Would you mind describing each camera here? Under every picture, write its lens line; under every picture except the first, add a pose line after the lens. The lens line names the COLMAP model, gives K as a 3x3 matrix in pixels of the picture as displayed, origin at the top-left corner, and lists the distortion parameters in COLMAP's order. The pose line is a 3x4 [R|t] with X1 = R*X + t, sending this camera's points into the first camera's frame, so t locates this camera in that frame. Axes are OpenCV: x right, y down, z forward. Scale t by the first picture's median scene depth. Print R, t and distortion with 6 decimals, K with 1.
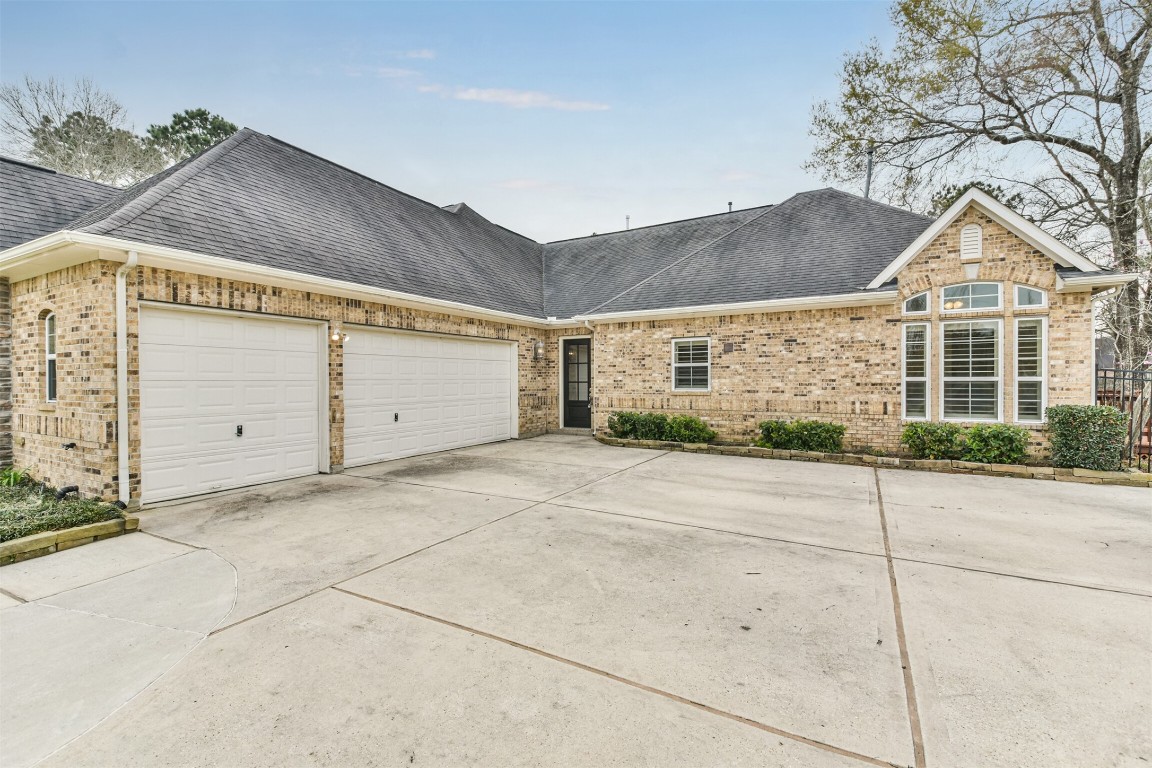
lens RADIAL K [[494.2, 0, 572.3], [0, 494.2, 370.6], [0, 0, 1]] dist [0.038561, -0.023029]
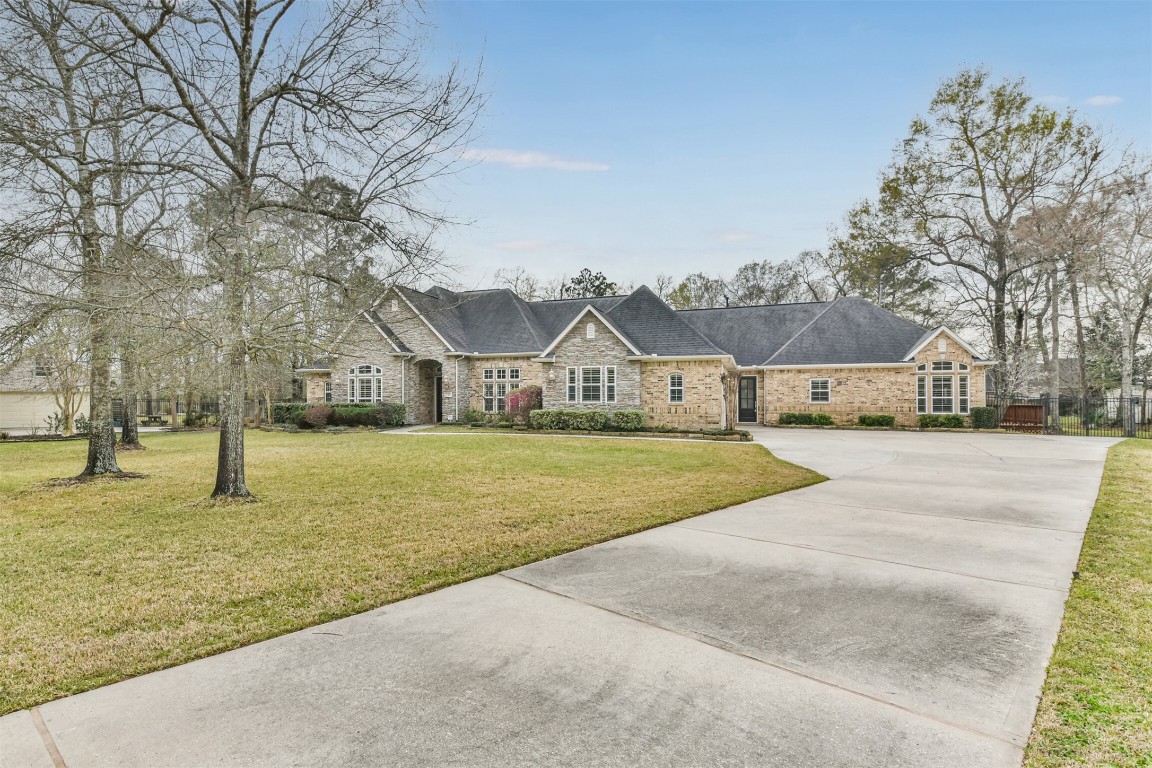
lens RADIAL K [[498.3, 0, 579.3], [0, 498.3, 379.9], [0, 0, 1]] dist [0.057582, -0.042094]
pose [[0.990953, 0.016632, 0.133178, -1.319875], [-0.012166, 0.999338, -0.034276, 0.036006], [-0.133659, 0.032345, 0.990499, -1.257100]]
